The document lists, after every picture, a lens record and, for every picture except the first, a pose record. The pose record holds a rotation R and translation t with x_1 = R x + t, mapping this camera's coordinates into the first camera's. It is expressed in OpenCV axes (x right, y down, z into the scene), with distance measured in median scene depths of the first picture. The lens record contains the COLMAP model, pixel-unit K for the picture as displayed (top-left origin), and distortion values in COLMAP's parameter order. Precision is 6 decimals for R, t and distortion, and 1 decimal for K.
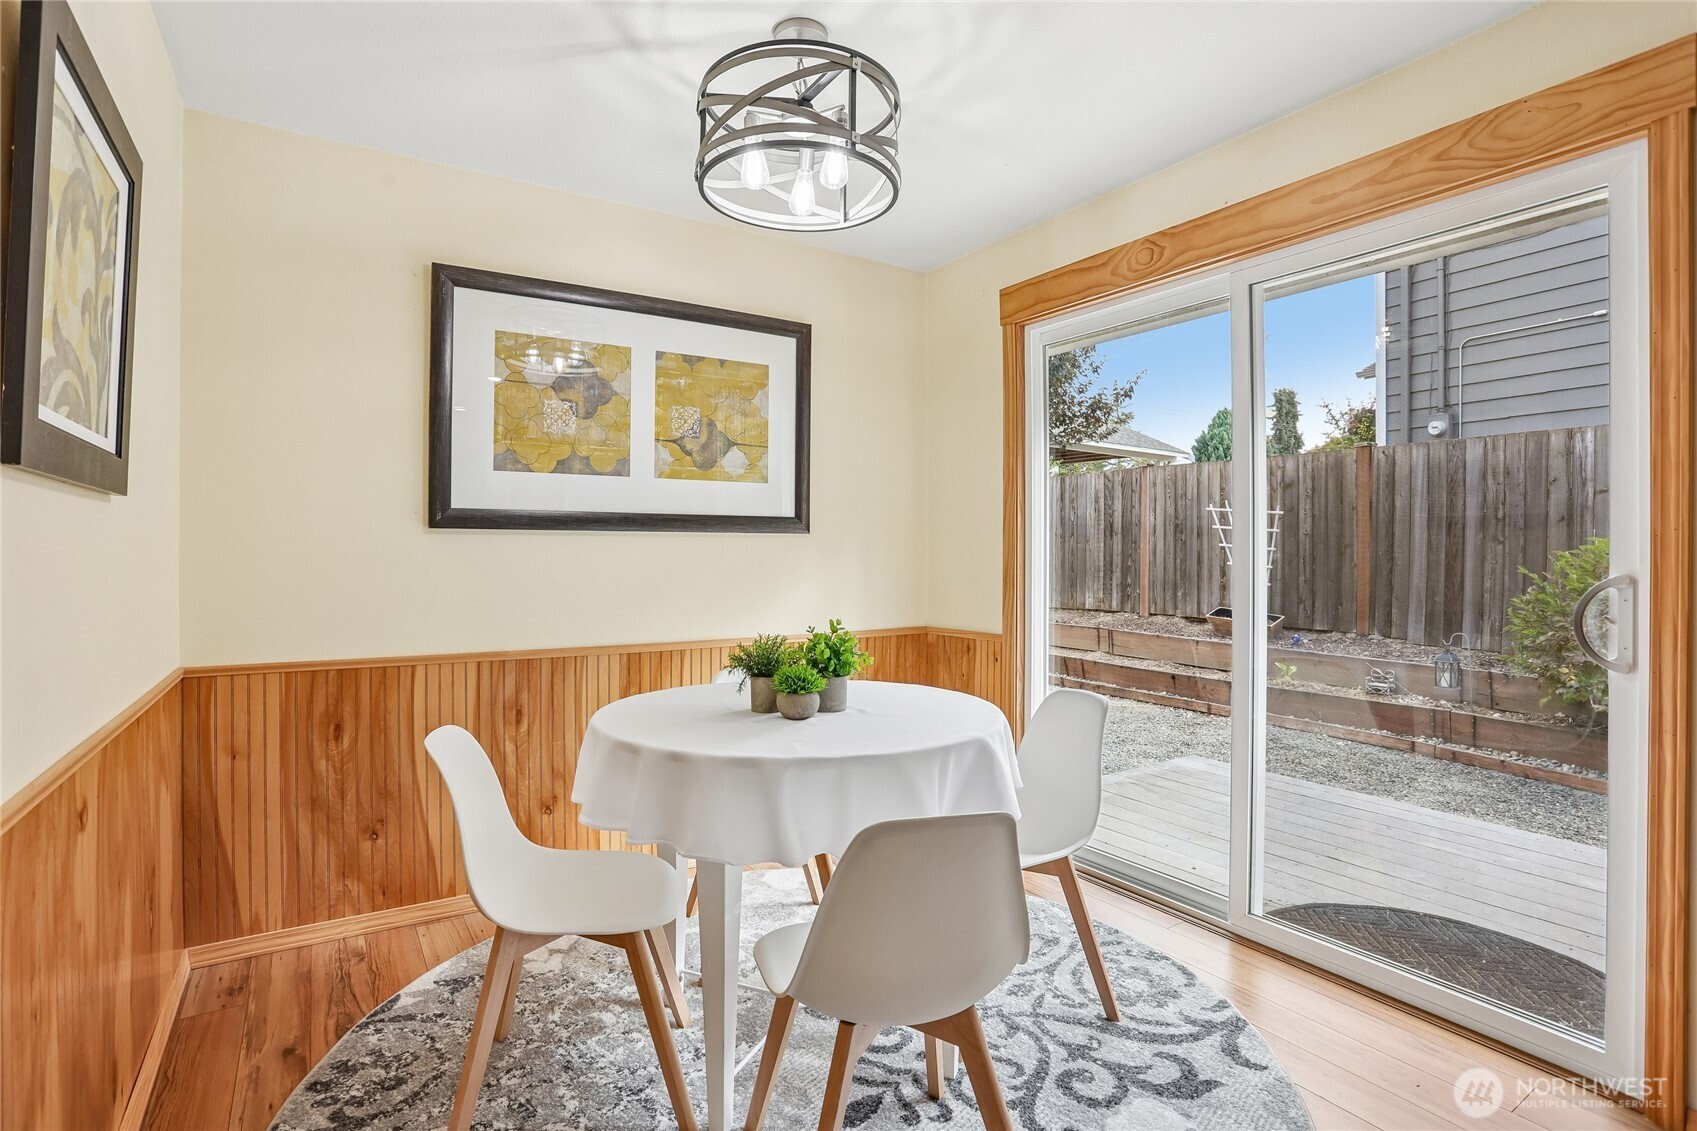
lens RADIAL K [[829.9, 0, 846.0], [0, 829.9, 554.8], [0, 0, 1]] dist [-0.075369, 0.032304]
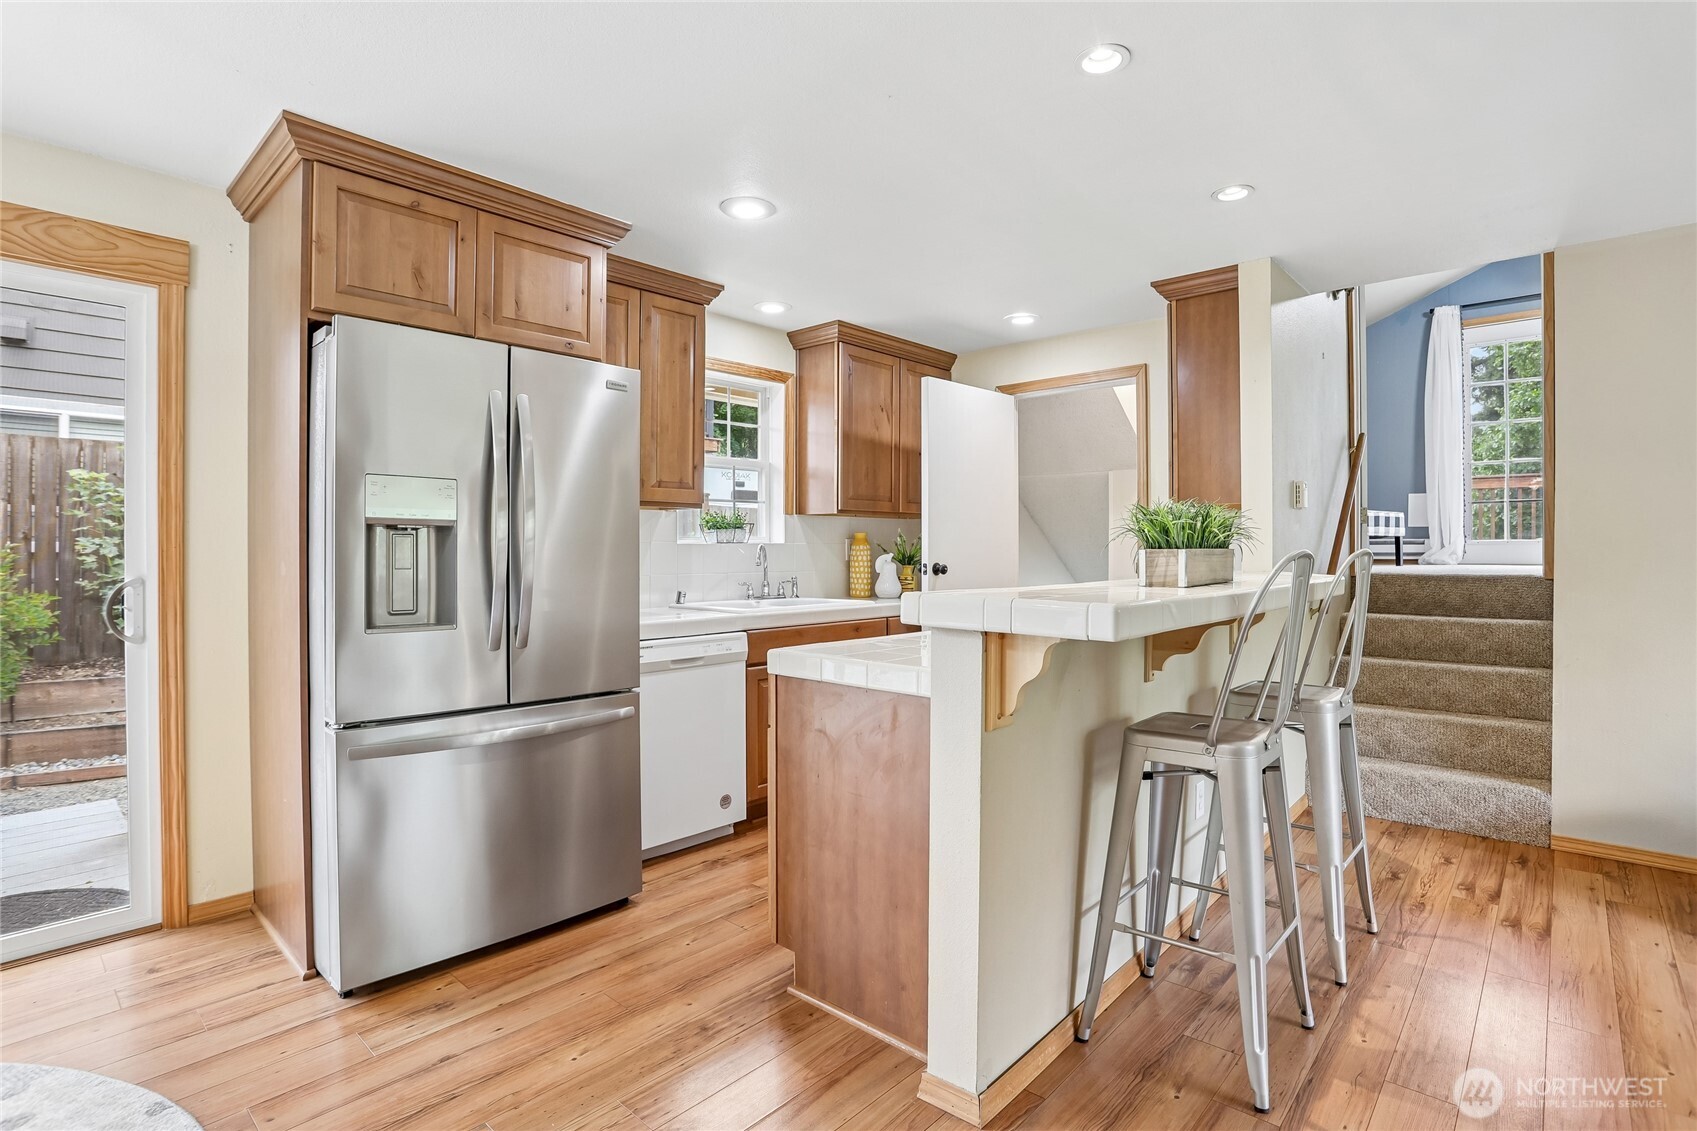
lens RADIAL K [[829.9, 0, 846.0], [0, 829.9, 554.8], [0, 0, 1]] dist [-0.075369, 0.032304]
pose [[-0.259794, -0.006260, 0.965644, -0.439402], [-0.000889, 0.999980, 0.006244, -0.014597], [-0.965664, 0.000764, -0.259794, 0.062291]]
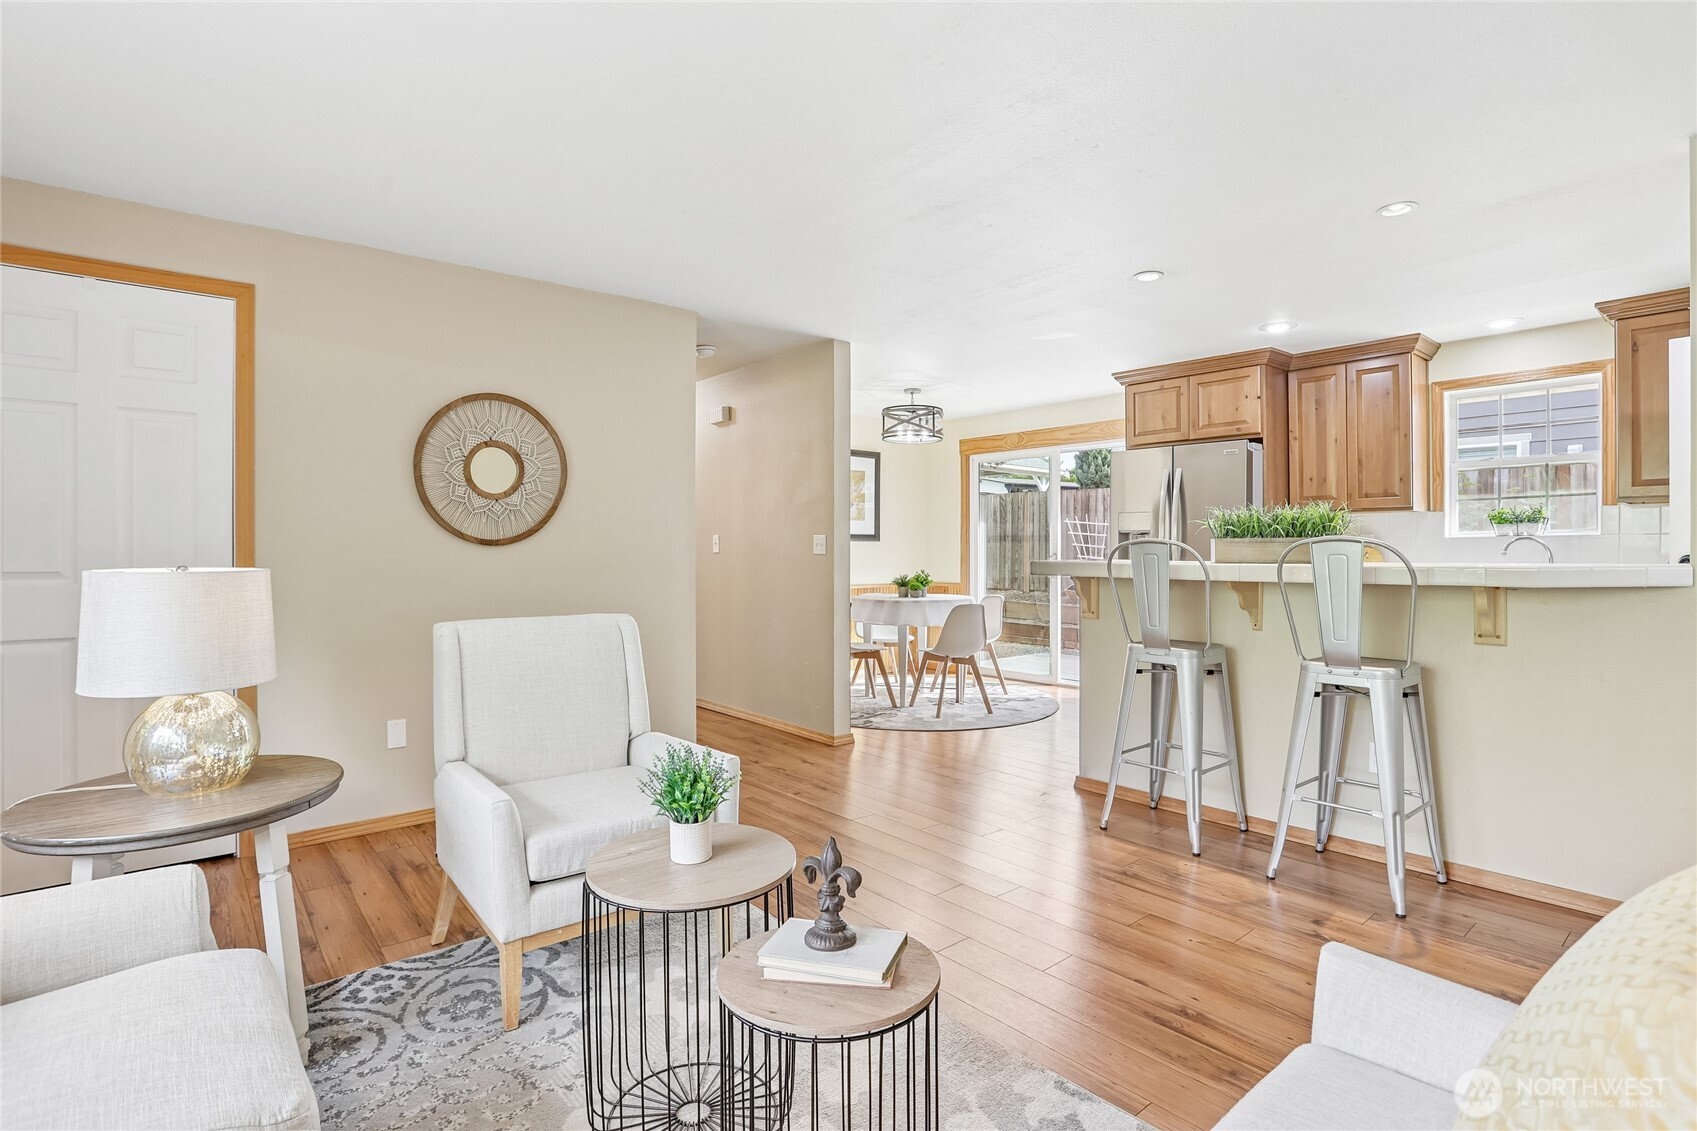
lens RADIAL K [[829.9, 0, 846.0], [0, 829.9, 554.8], [0, 0, 1]] dist [-0.075369, 0.032304]
pose [[0.992633, -0.000415, 0.121157, -0.455742], [-0.000074, 0.999992, 0.004032, 0.003575], [-0.121158, -0.004012, 0.992625, -1.427846]]
